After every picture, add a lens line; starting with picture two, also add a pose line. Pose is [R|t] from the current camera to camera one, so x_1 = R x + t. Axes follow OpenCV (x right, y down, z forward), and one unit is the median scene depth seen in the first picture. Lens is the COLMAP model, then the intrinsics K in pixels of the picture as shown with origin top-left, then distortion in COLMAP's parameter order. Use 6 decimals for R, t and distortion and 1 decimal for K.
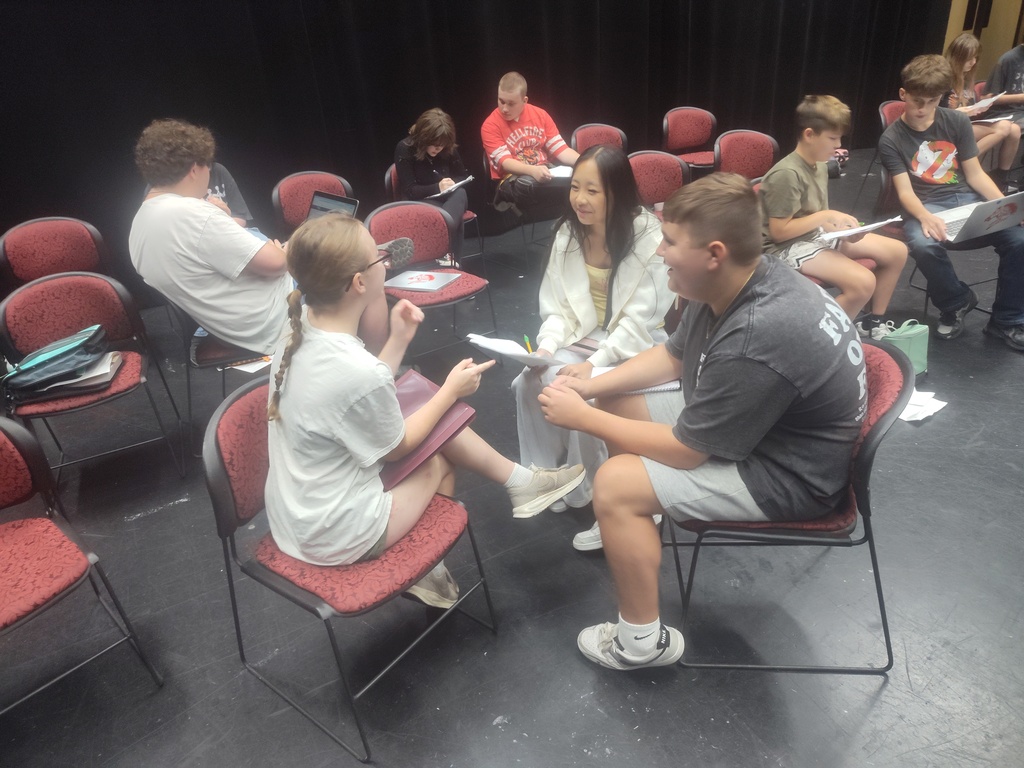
lens RADIAL K [[676.7, 0, 512.0], [0, 676.7, 384.0], [0, 0, 1]] dist [0.004837, 0.004327]
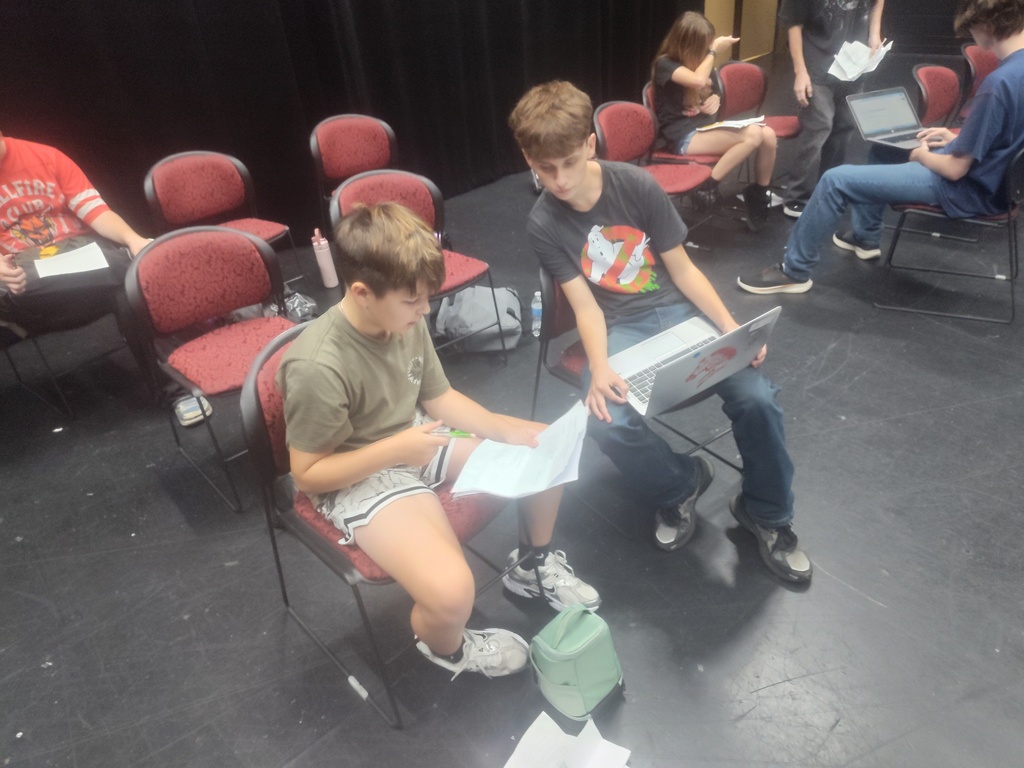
lens RADIAL K [[739.6, 0, 512.0], [0, 739.6, 384.0], [0, 0, 1]] dist [-0.000131, 0.004004]
pose [[0.966702, -0.123918, 0.223903, 0.375833], [0.119093, 0.992267, 0.034981, -0.250298], [-0.226506, -0.007151, 0.973984, 0.396131]]
